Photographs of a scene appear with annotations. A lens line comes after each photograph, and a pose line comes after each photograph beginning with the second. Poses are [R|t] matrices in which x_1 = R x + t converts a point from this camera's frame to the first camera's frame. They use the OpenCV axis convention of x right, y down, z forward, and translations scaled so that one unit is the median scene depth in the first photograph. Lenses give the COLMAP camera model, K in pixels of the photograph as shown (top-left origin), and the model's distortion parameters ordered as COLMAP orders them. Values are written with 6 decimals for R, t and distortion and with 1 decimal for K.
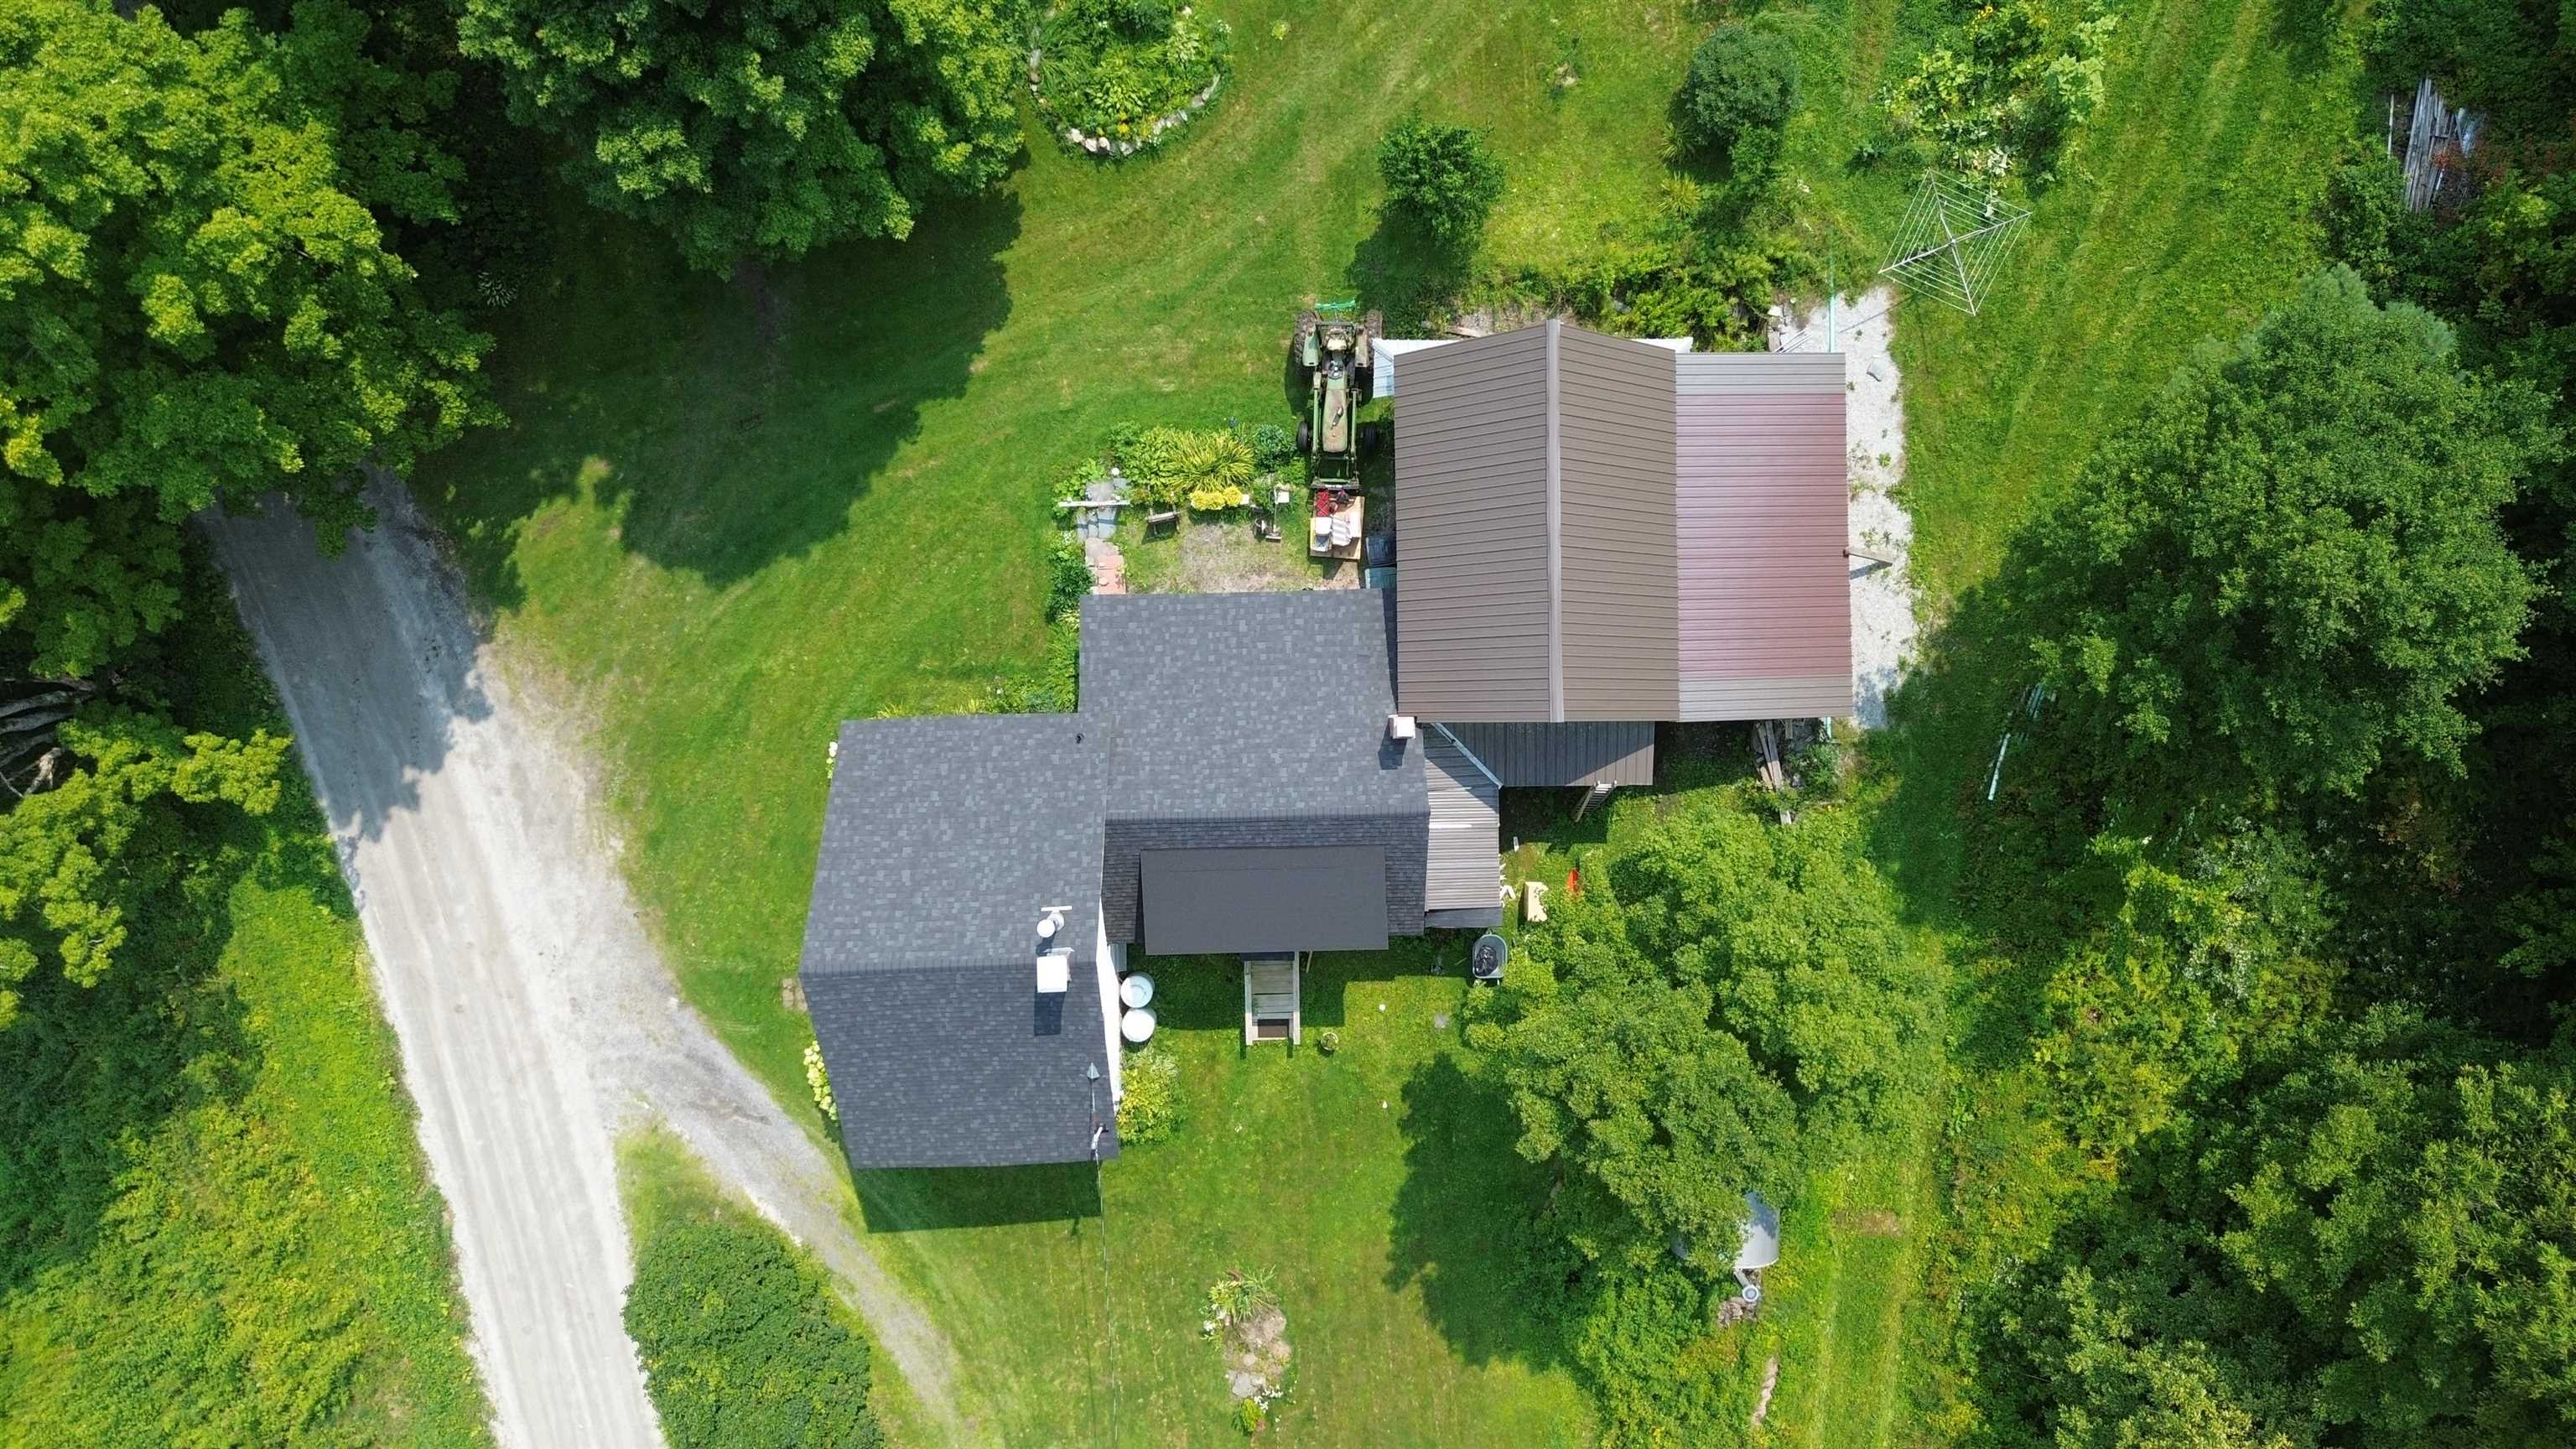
lens RADIAL K [[1837.3, 0, 1286.3], [0, 1837.3, 719.8], [0, 0, 1]] dist [0.065797, -0.064564]
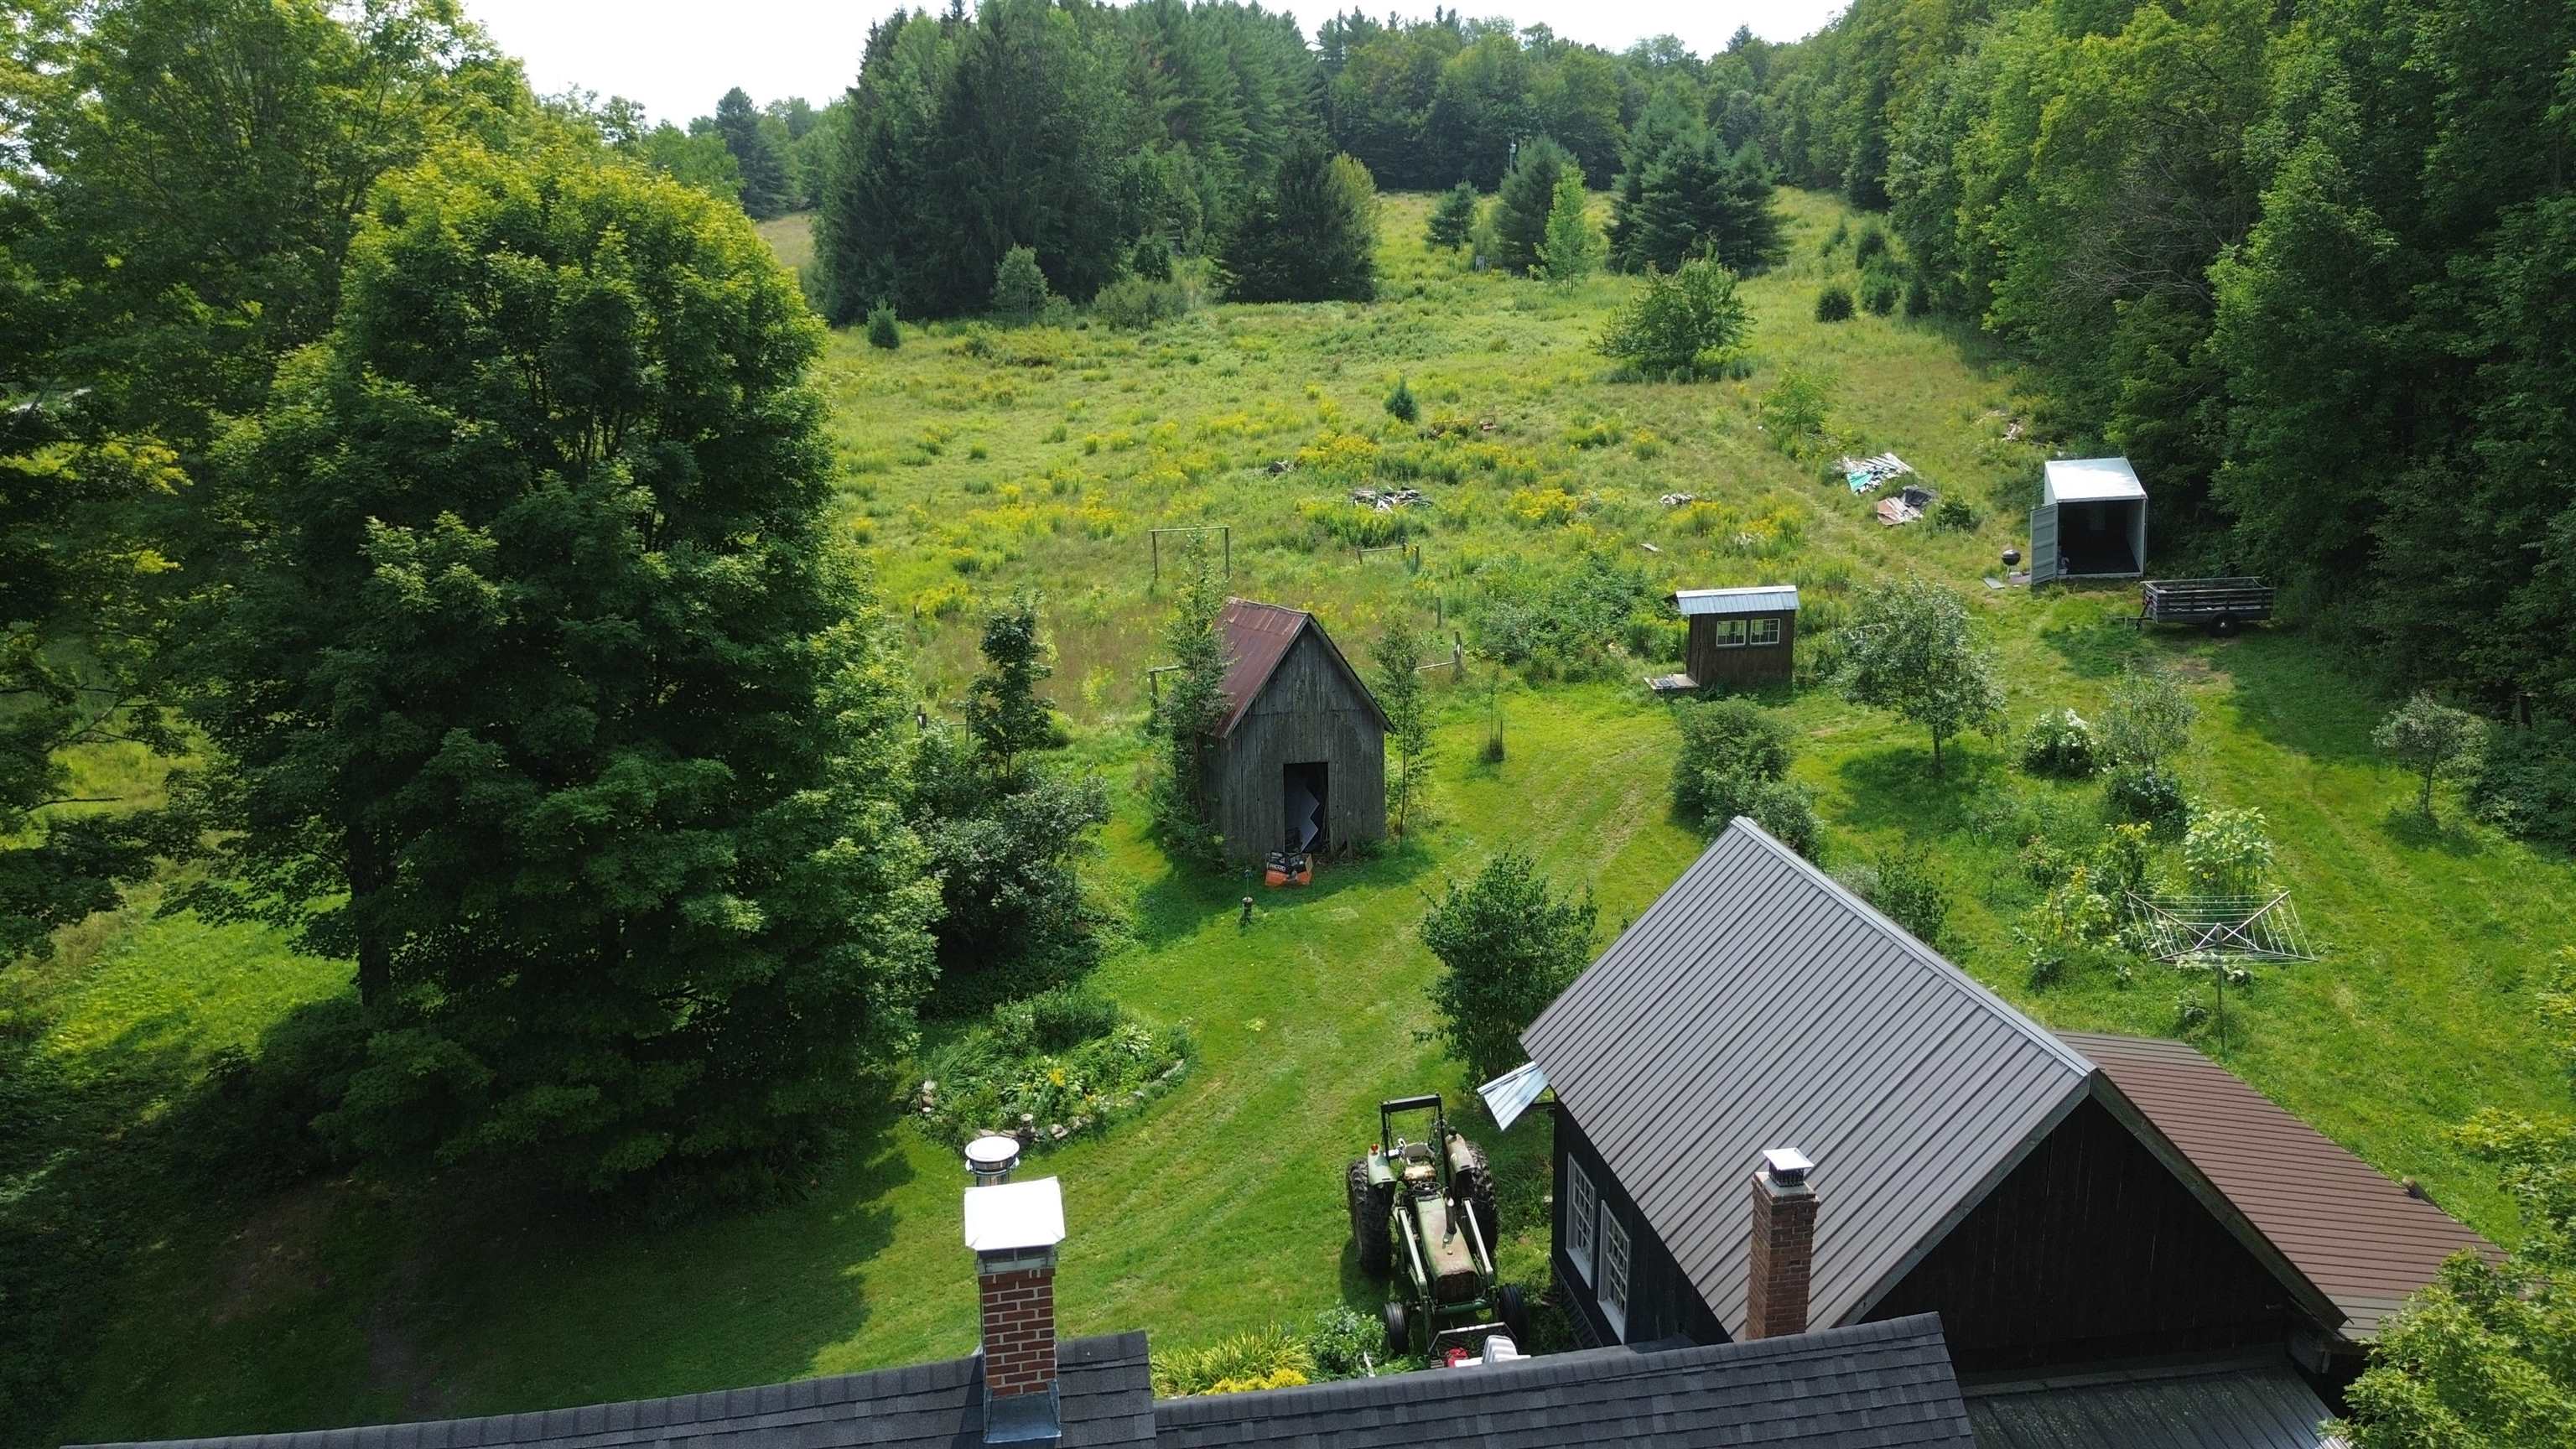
lens RADIAL K [[1837.3, 0, 1305.1], [0, 1837.3, 705.3], [0, 0, 1]] dist [0.065797, -0.064564]
pose [[0.986358, -0.043564, 0.158748, -0.097471], [0.164549, 0.233248, -0.958394, 0.330720], [0.004724, 0.971441, 0.237234, 0.672262]]
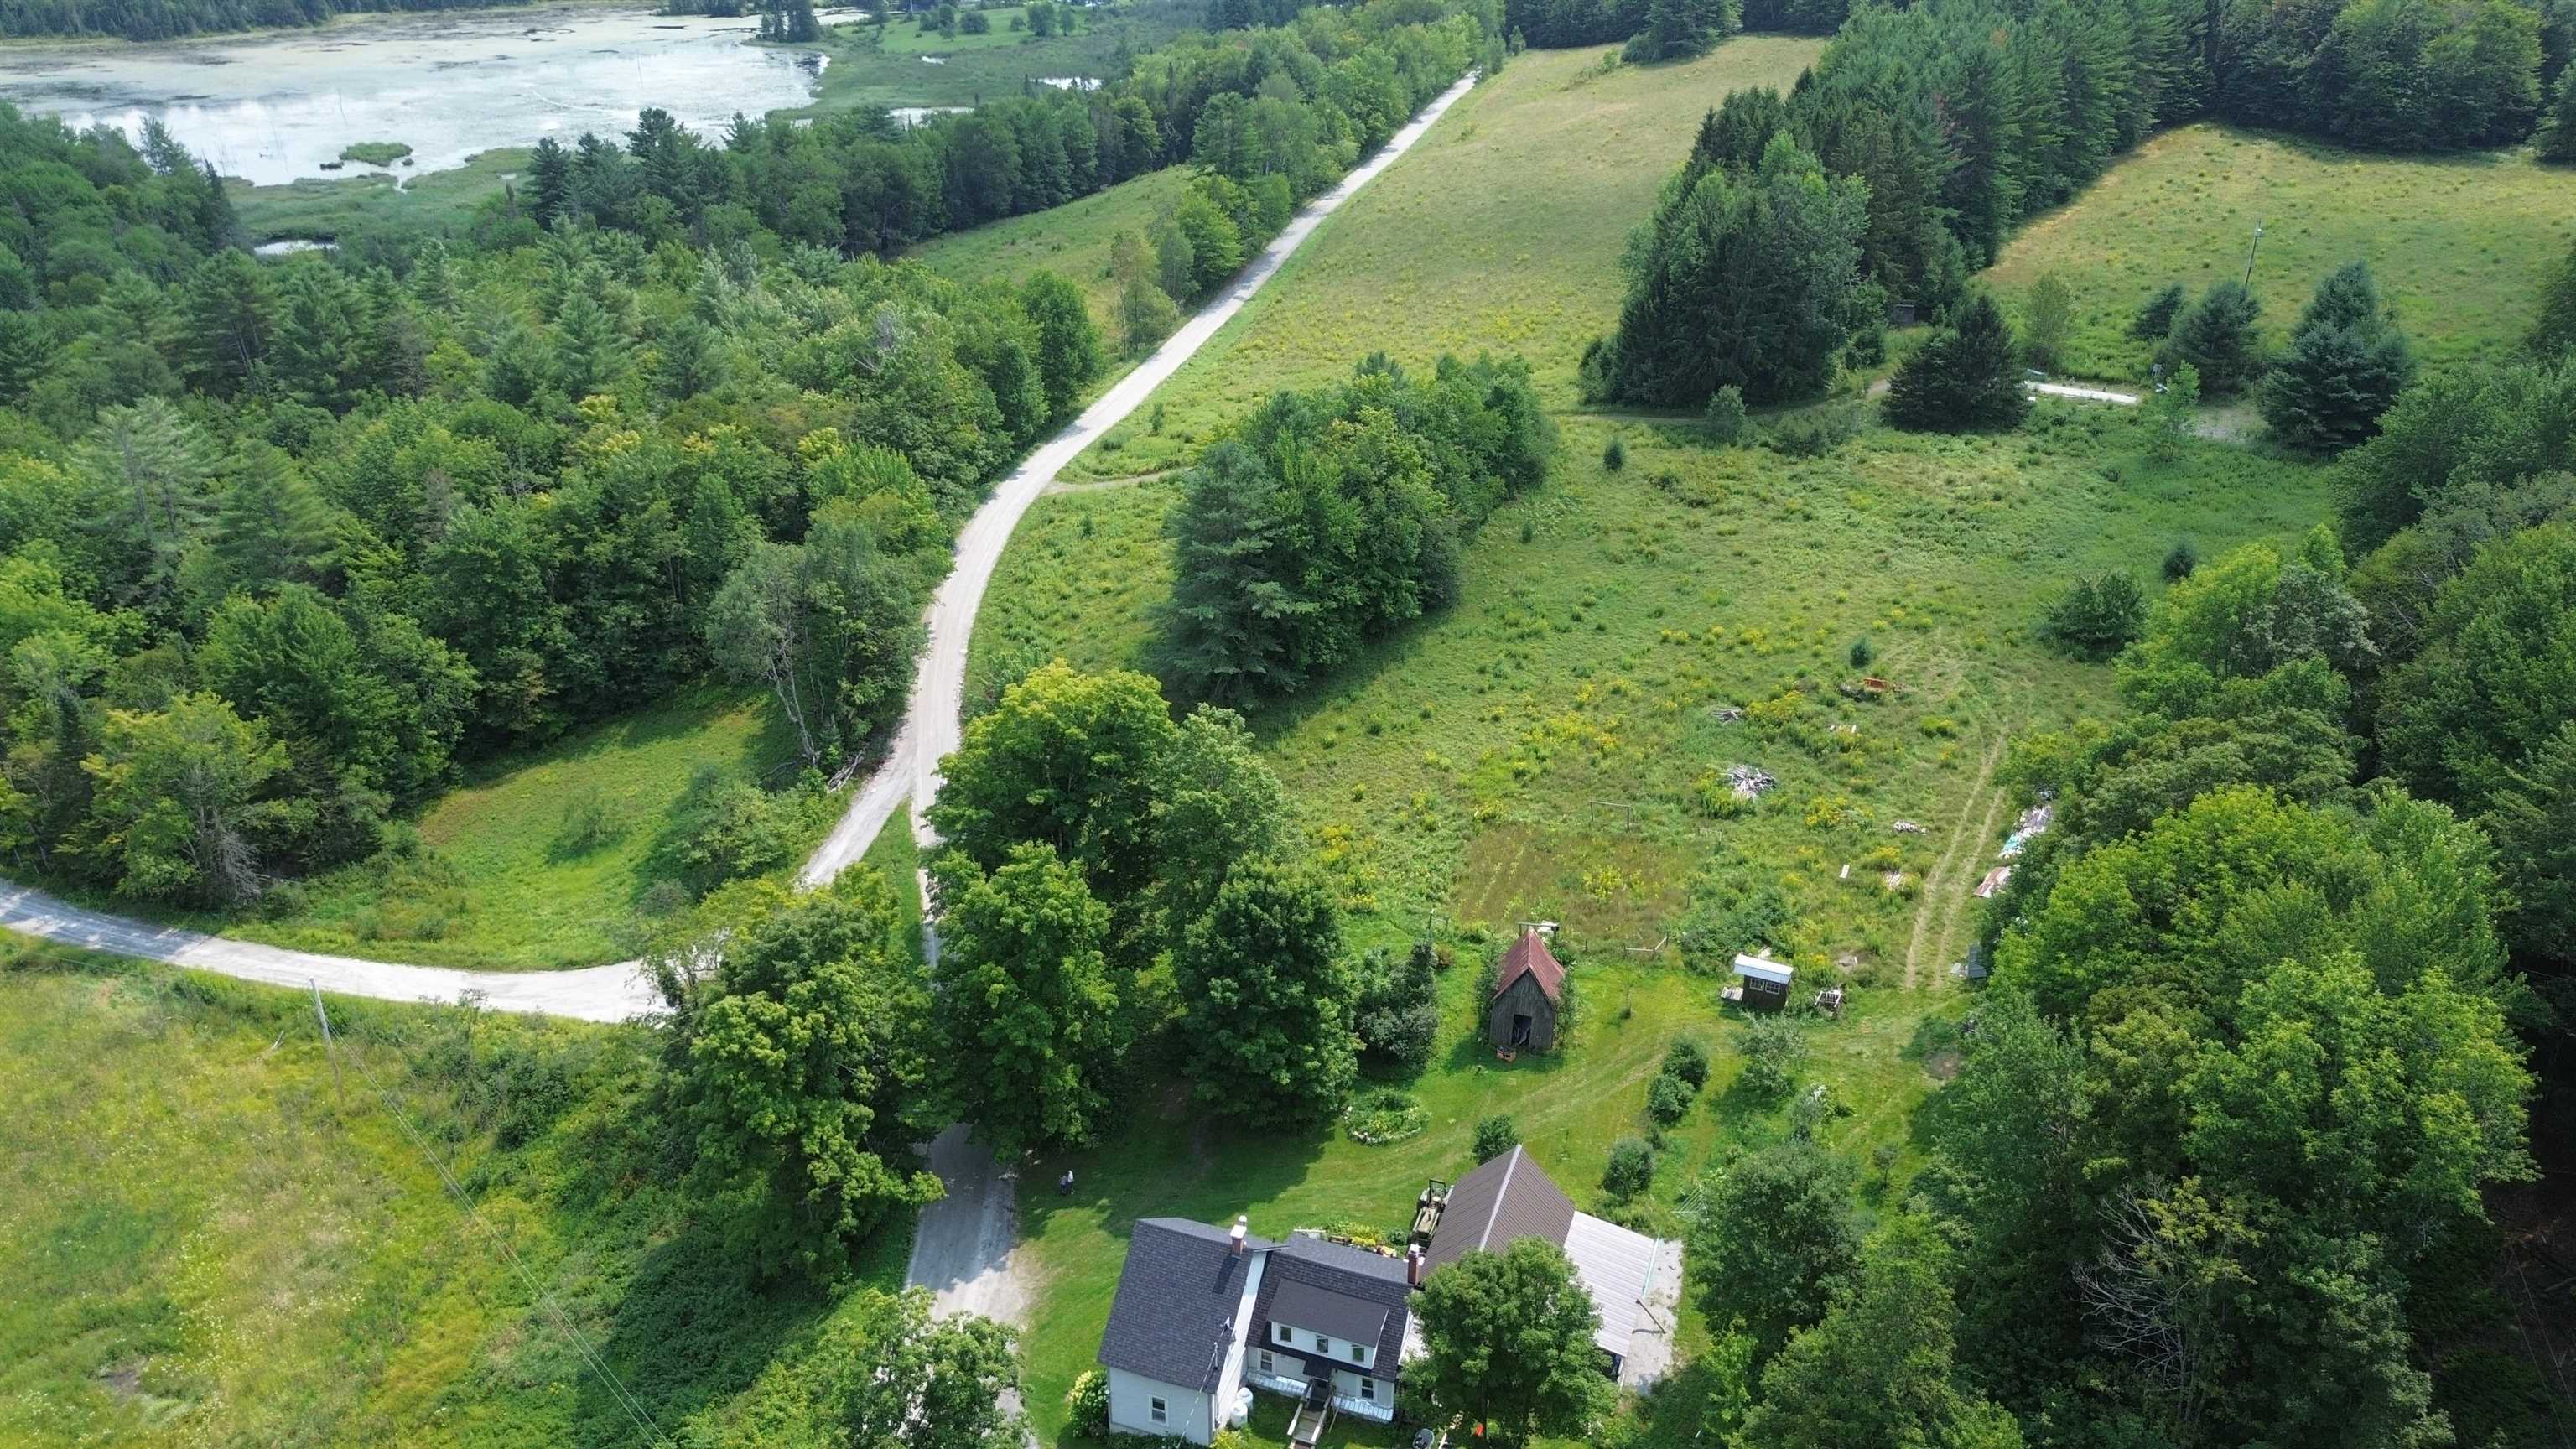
lens RADIAL K [[1837.3, 0, 1289.2], [0, 1837.3, 709.6], [0, 0, 1]] dist [0.065797, -0.064564]
pose [[0.935641, 0.157499, -0.315865, 0.458644], [-0.352929, 0.406813, -0.842582, 1.459605], [-0.004208, 0.899832, 0.436217, -0.504613]]
